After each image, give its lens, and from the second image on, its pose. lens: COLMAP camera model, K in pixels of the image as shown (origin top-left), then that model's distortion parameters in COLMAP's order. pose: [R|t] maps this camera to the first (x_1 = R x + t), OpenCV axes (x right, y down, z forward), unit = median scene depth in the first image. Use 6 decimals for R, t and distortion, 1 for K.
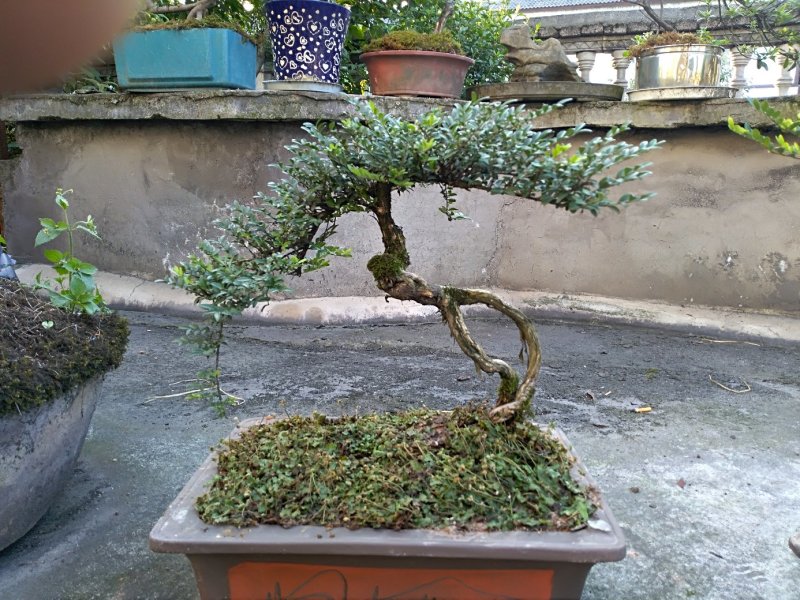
lens RADIAL K [[576.5, 0, 400.0], [0, 576.5, 300.0], [0, 0, 1]] dist [0.101644, -0.189170]
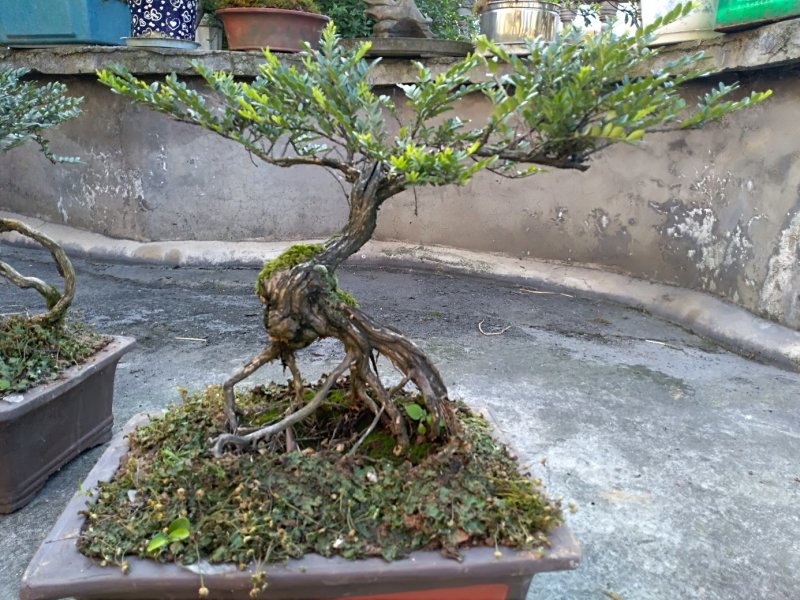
lens RADIAL K [[595.8, 0, 400.0], [0, 595.8, 300.0], [0, 0, 1]] dist [0.003387, -0.008701]
pose [[0.996068, 0.035669, -0.081096, 0.373505], [-0.030072, 0.997148, 0.069220, 0.017346], [0.083334, -0.066509, 0.994300, -0.084496]]
